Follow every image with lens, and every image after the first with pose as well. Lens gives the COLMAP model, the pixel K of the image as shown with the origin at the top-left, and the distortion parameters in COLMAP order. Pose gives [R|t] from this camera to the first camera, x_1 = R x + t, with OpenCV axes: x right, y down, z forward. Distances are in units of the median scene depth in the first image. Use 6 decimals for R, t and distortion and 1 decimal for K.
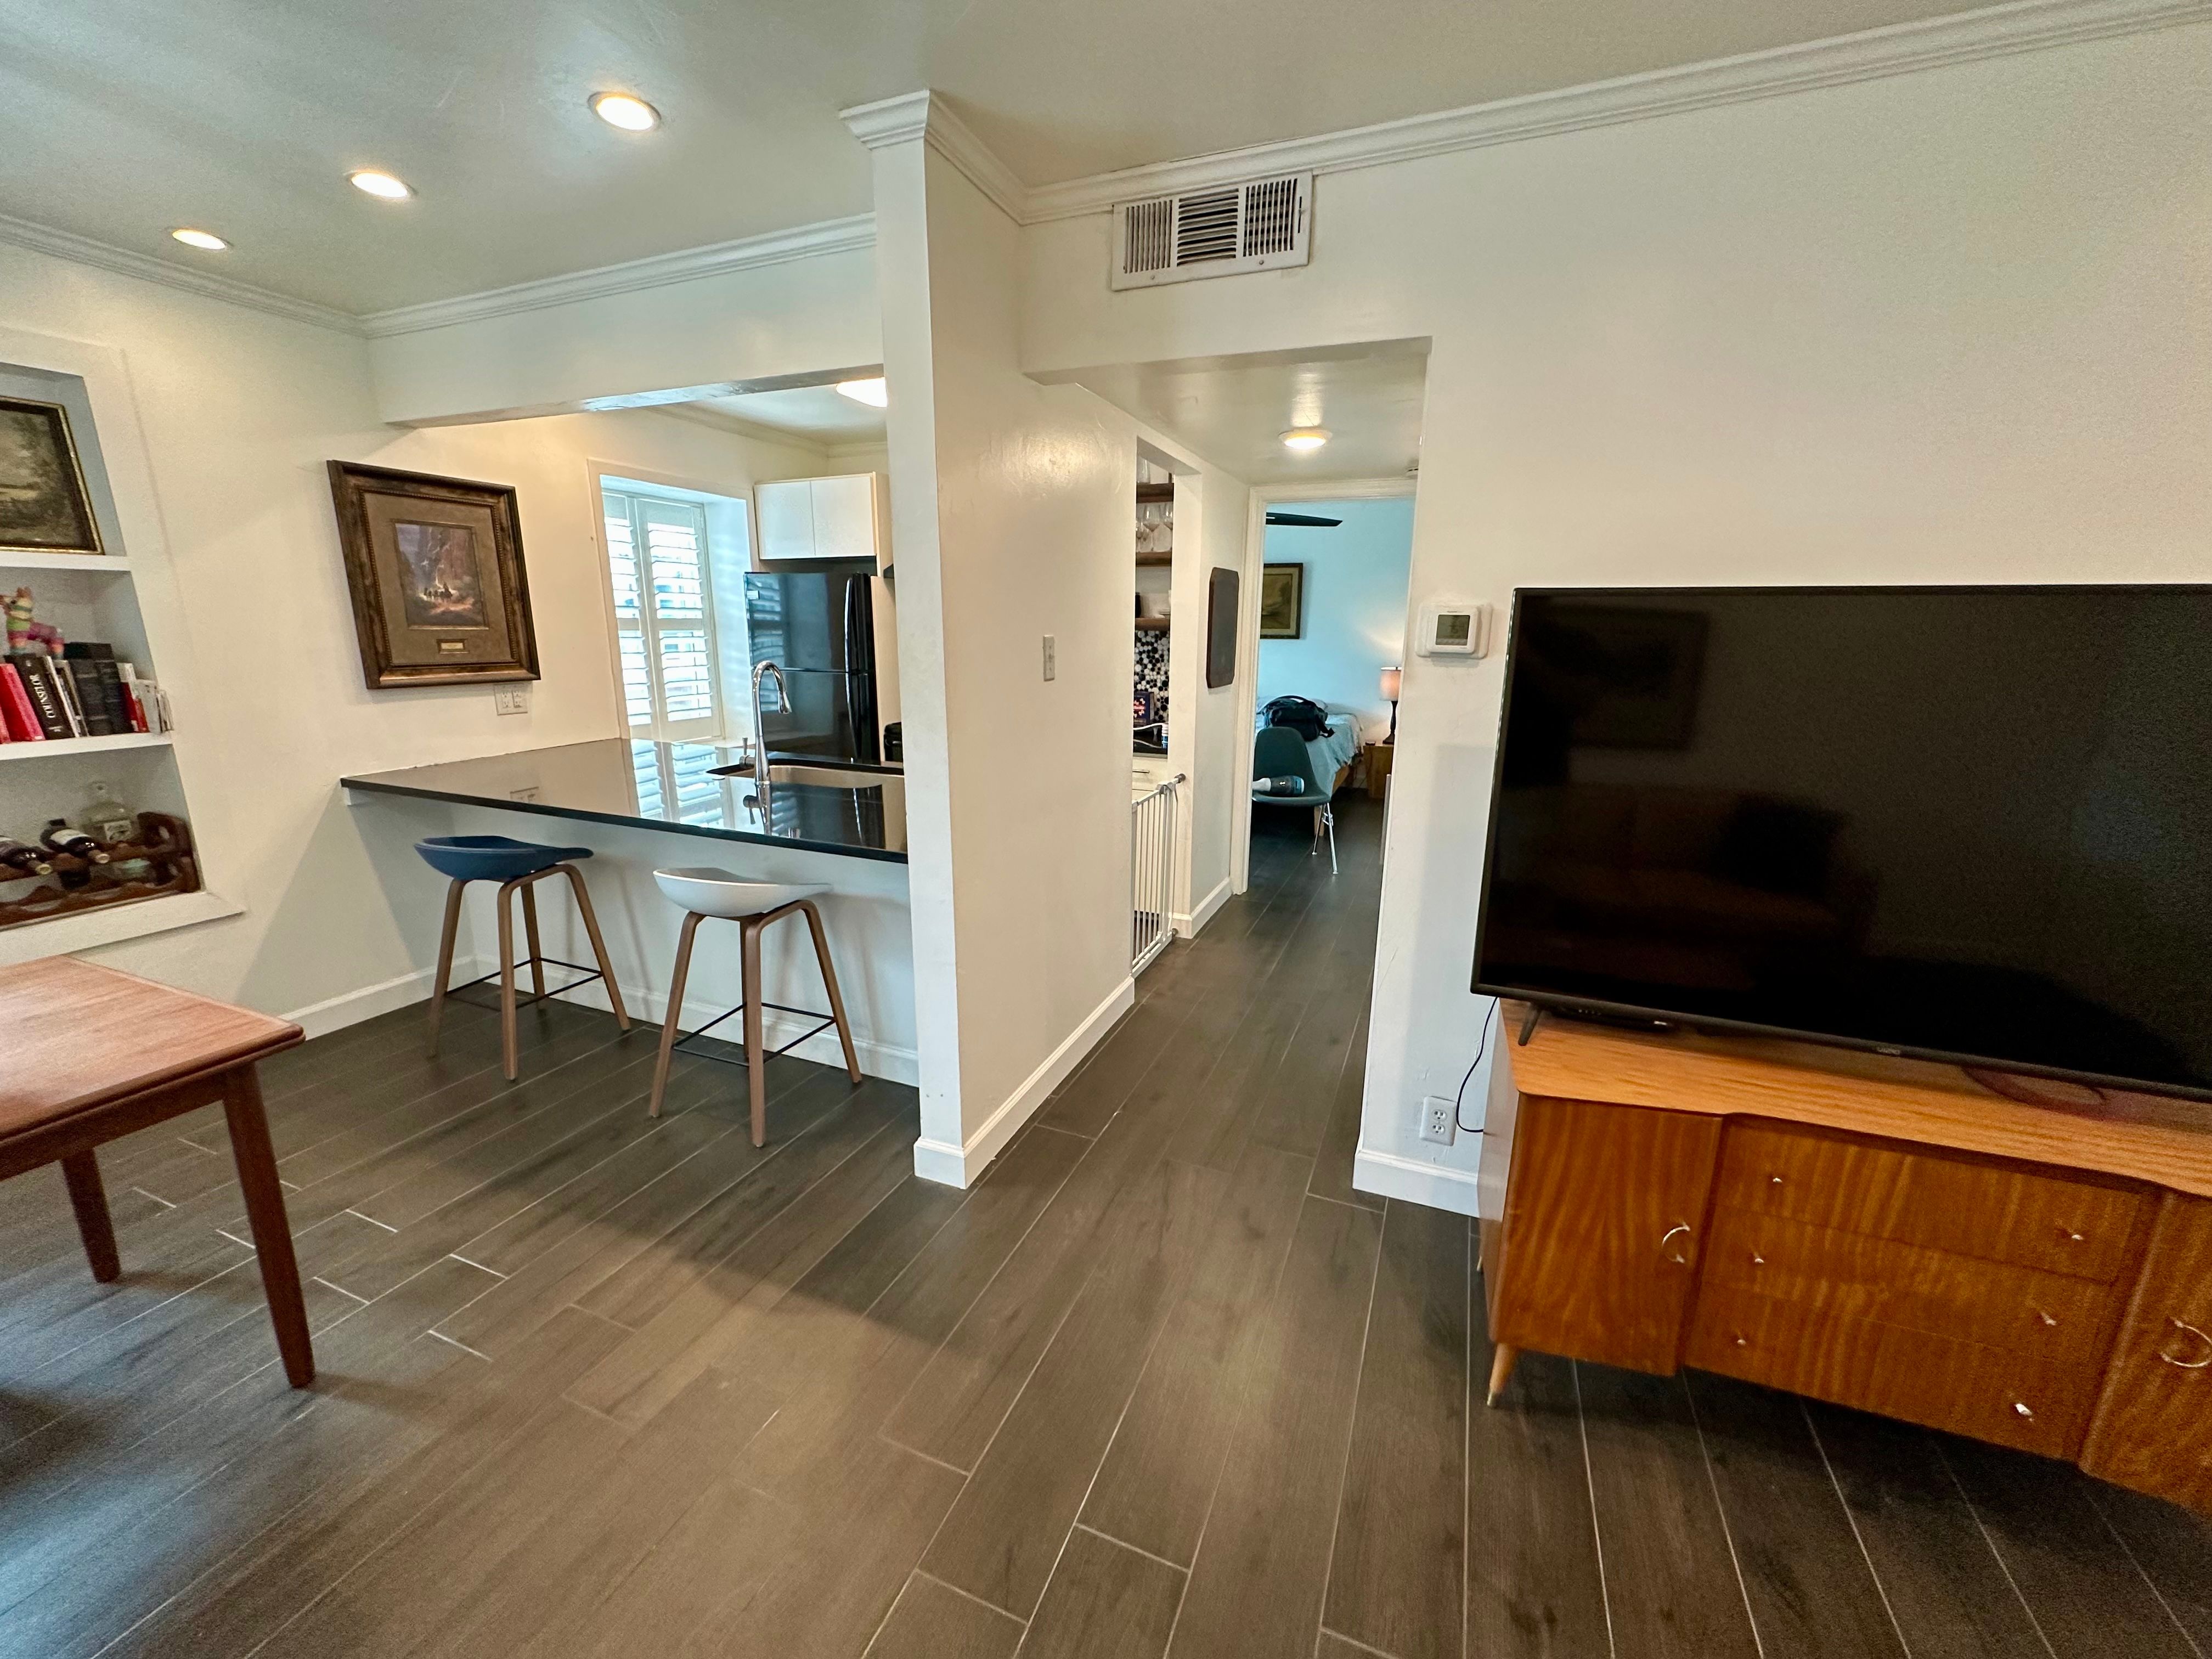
lens RADIAL K [[881.8, 0, 1103.7], [0, 881.8, 830.9], [0, 0, 1]] dist [-0.000650, 0.000471]
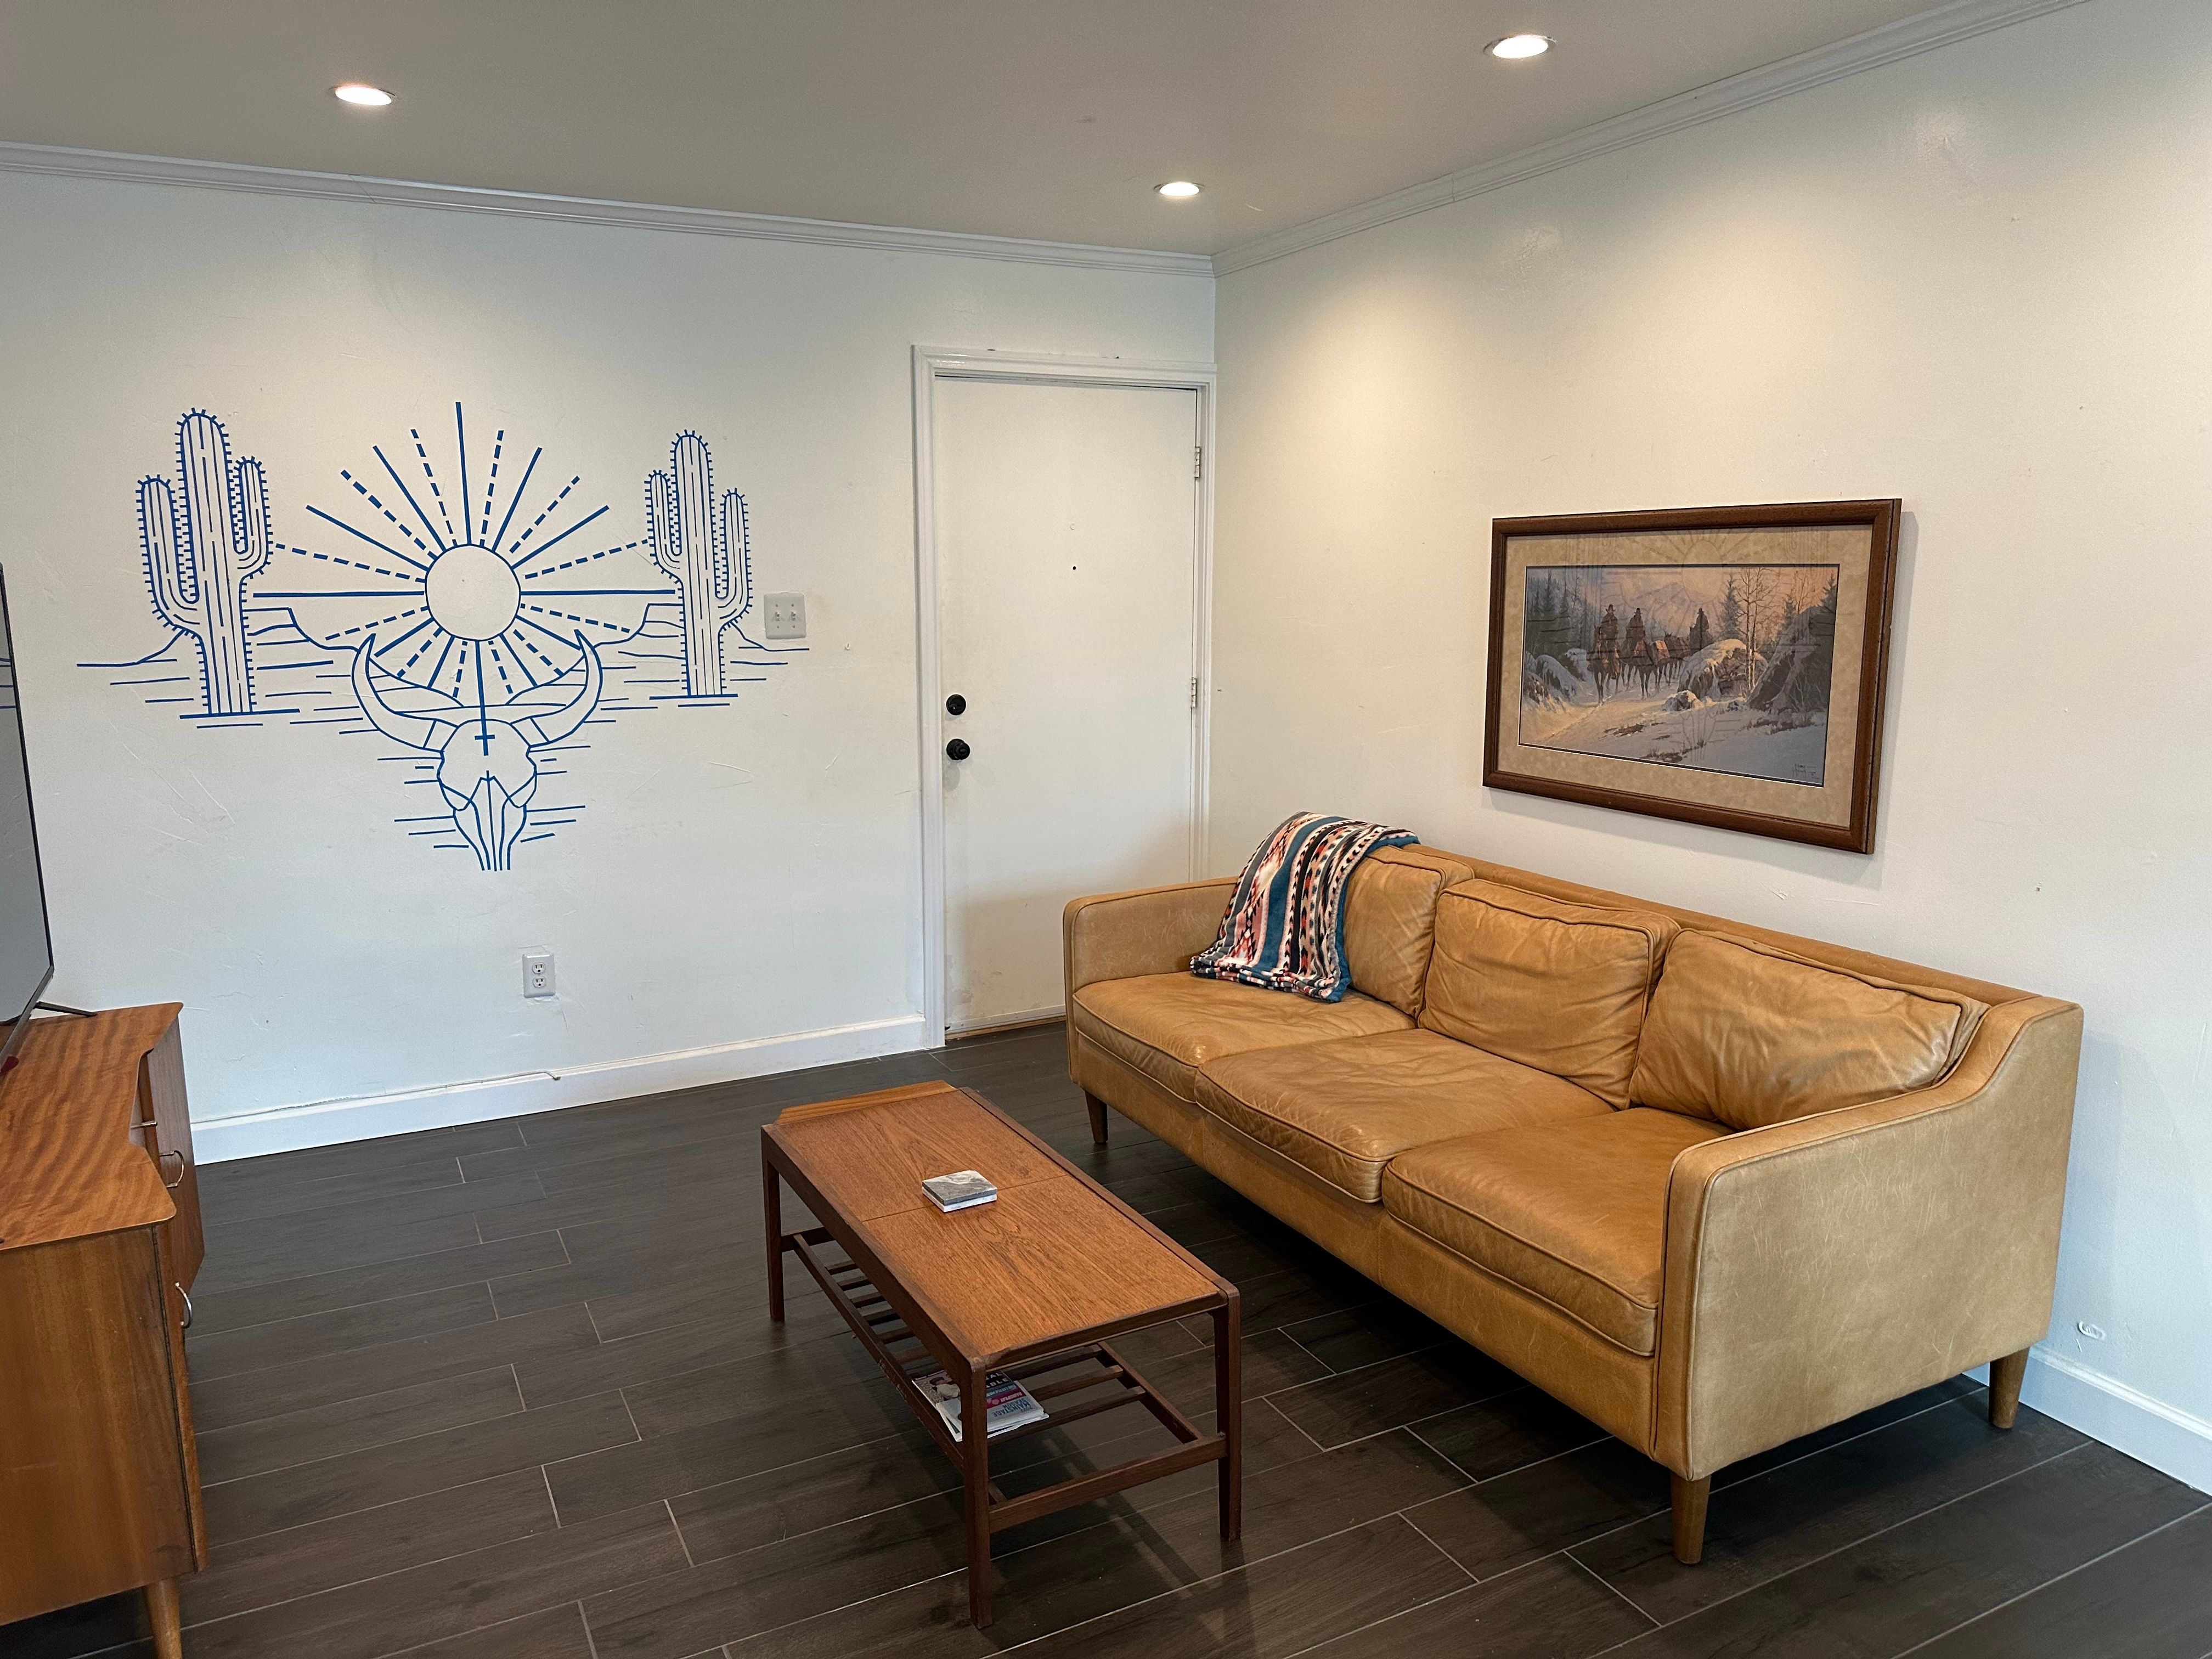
lens RADIAL K [[1543.6, 0, 1115.3], [0, 1543.6, 835.5], [0, 0, 1]] dist [0.145443, -0.226654]
pose [[-0.761668, -0.121280, 0.636516, -0.538799], [0.139849, 0.928407, 0.344242, -0.202857], [-0.632696, 0.351214, -0.690177, 0.718737]]
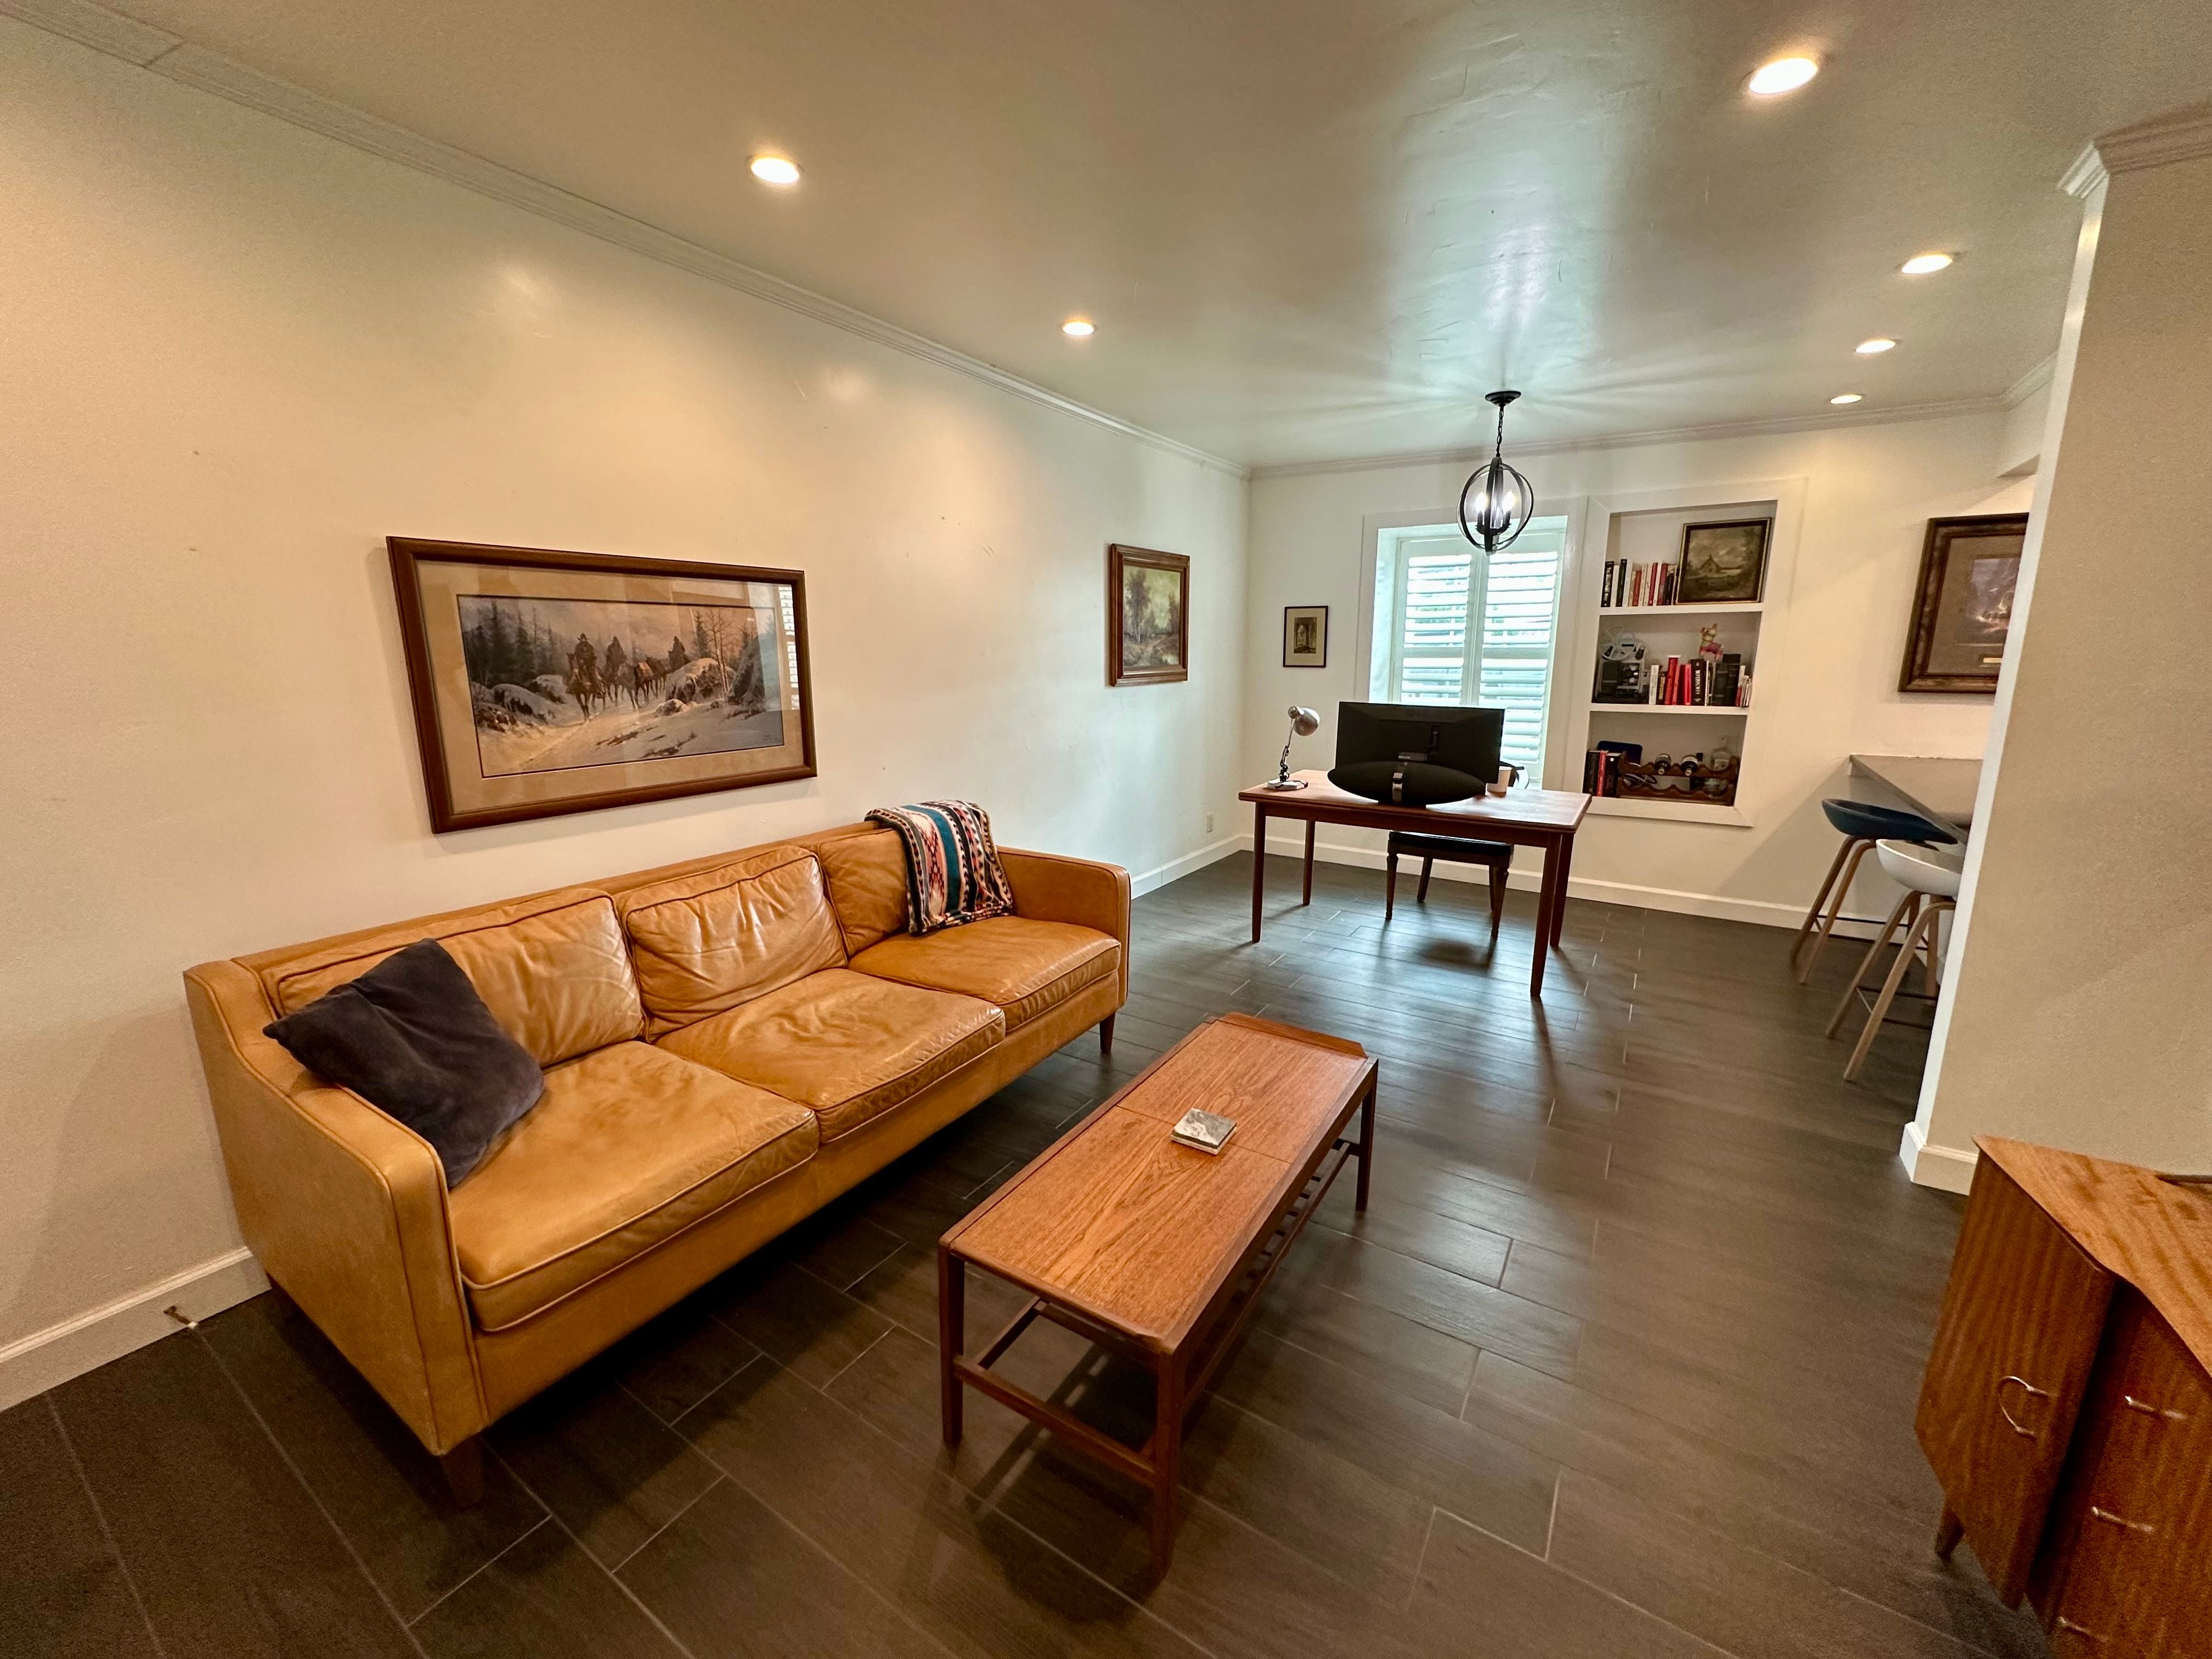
lens RADIAL K [[881.8, 0, 1103.7], [0, 881.8, 830.9], [0, 0, 1]] dist [-0.000650, 0.000471]
pose [[-0.178398, 0.190548, -0.965332, 0.778073], [-0.226228, 0.946844, 0.228706, 0.001431], [0.957599, 0.259186, -0.125808, 0.111553]]
